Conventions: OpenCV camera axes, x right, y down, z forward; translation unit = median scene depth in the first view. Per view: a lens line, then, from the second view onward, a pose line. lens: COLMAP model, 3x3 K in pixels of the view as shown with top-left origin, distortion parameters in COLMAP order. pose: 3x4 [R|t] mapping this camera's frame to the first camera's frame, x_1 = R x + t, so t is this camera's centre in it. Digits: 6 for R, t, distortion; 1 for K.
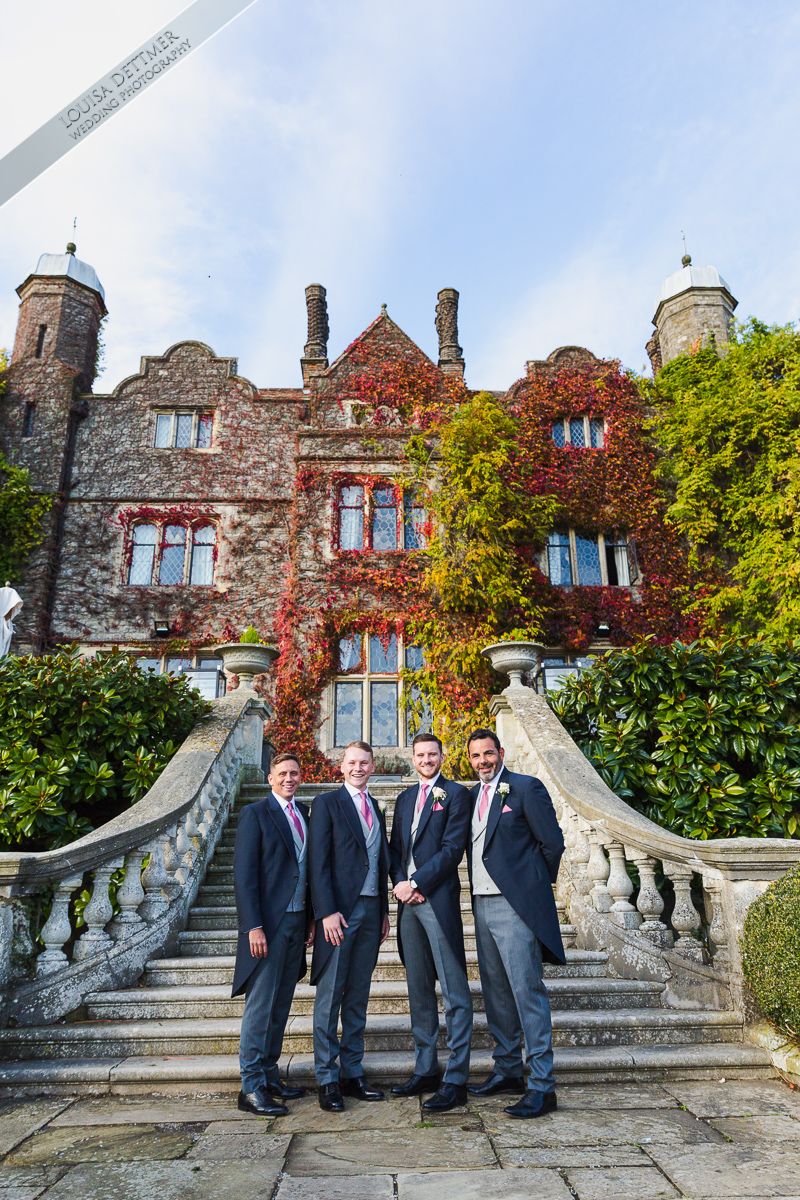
lens RADIAL K [[876.1, 0, 424.1], [0, 876.1, 581.0], [0, 0, 1]] dist [0.000049, -0.004342]
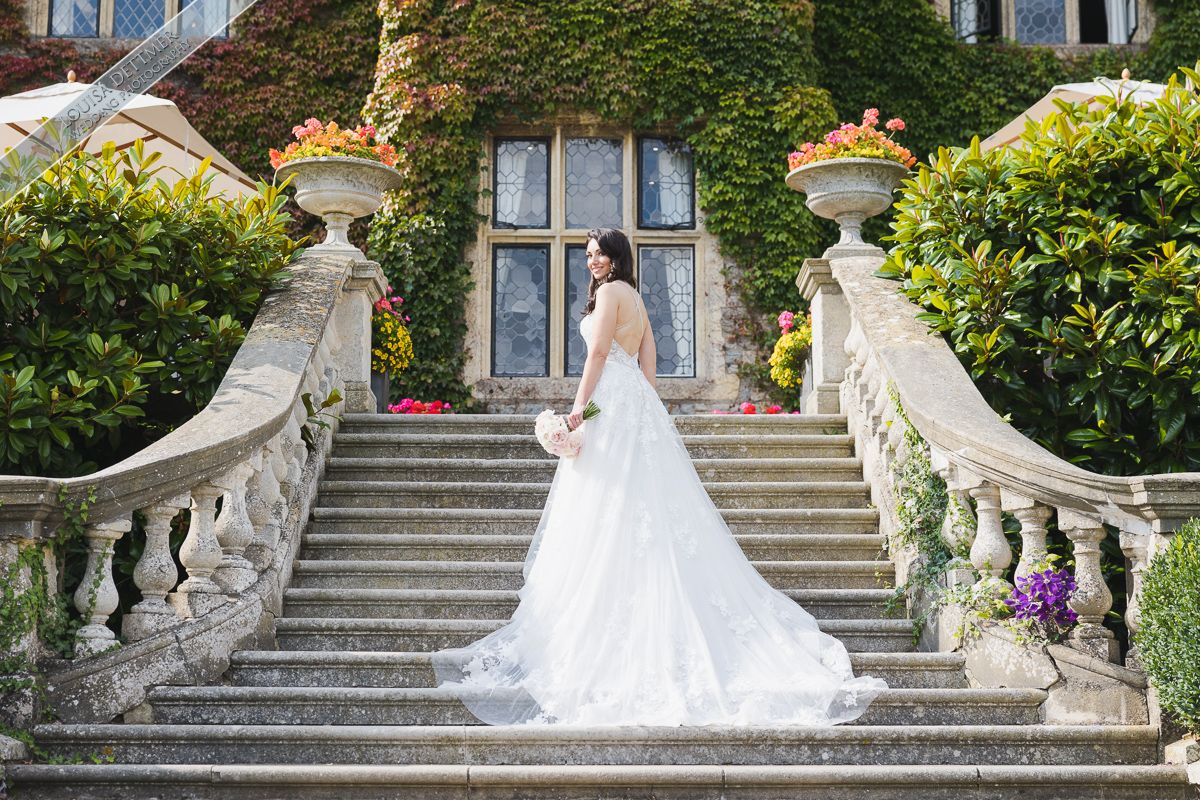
lens RADIAL K [[2173.1, 0, 600.0], [0, 2173.1, 400.0], [0, 0, 1]] dist [0.042648, 0.031962]
pose [[0.999299, 0.011059, -0.035766, 0.001580], [-0.004723, 0.984978, 0.172617, -0.007540], [0.037138, -0.172327, 0.984339, -0.199228]]
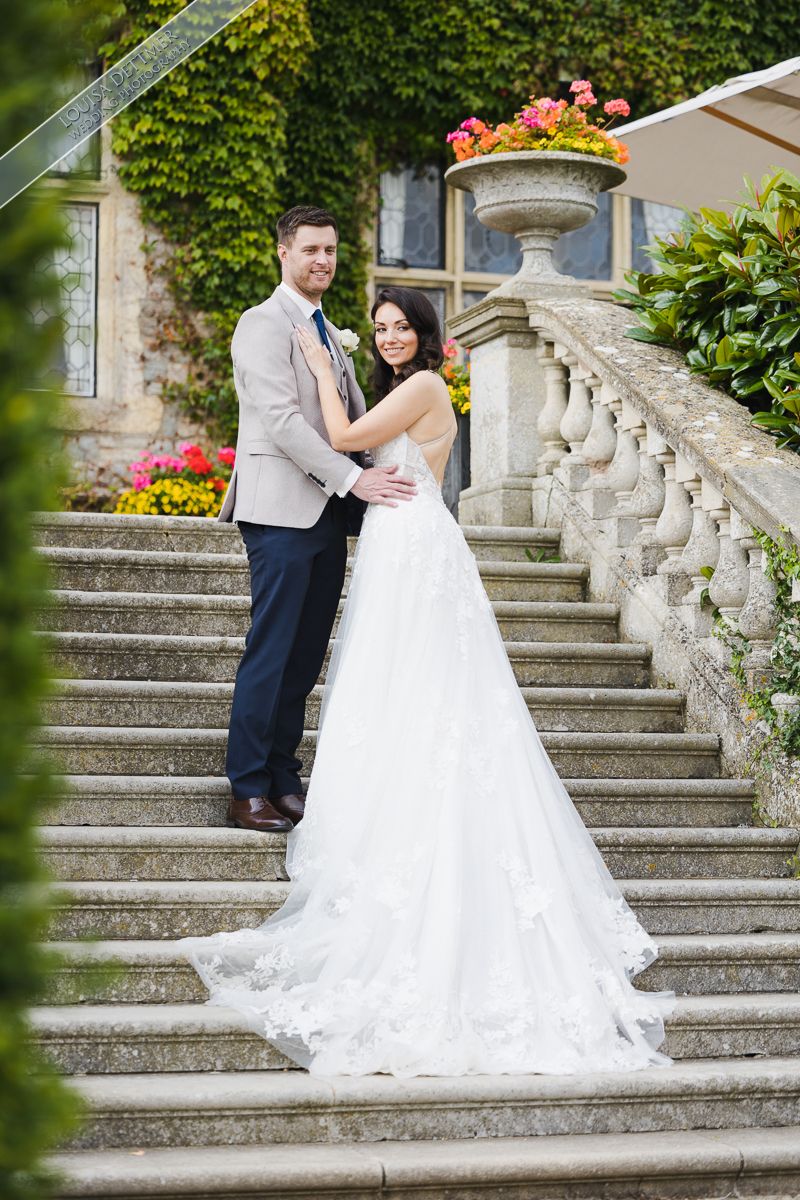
lens RADIAL K [[2923.6, 0, 432.9], [0, 2923.6, 560.1], [0, 0, 1]] dist [-0.042726, -0.102816]
pose [[0.959023, 0.042936, 0.280056, -0.178981], [-0.111725, 0.965664, 0.234541, -0.029198], [-0.260370, -0.256220, 0.930892, -0.098020]]
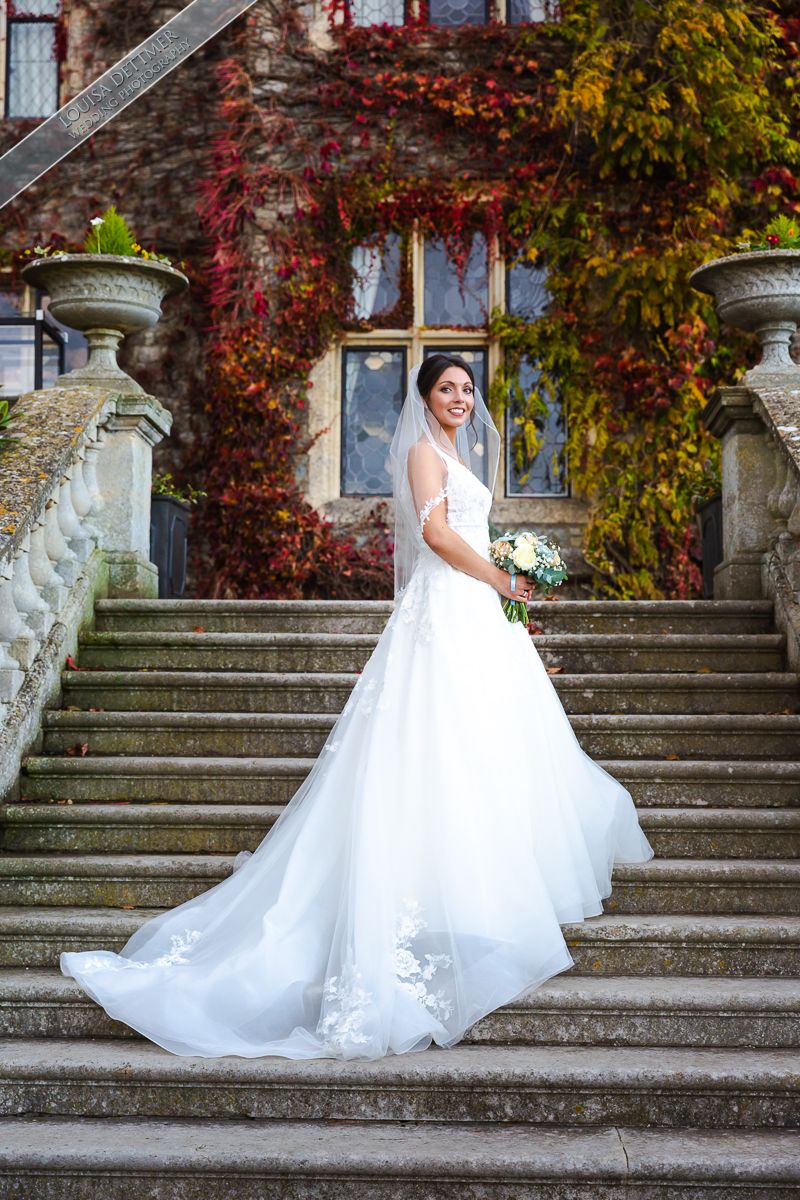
lens RADIAL K [[1843.8, 0, 400.0], [0, 1843.8, 600.0], [0, 0, 1]] dist [0.010353, -0.055156]
pose [[0.996406, 0.014859, -0.083389, 0.004444], [0.006622, 0.967813, 0.251585, 0.008075], [0.084443, -0.251233, 0.964236, 0.101065]]
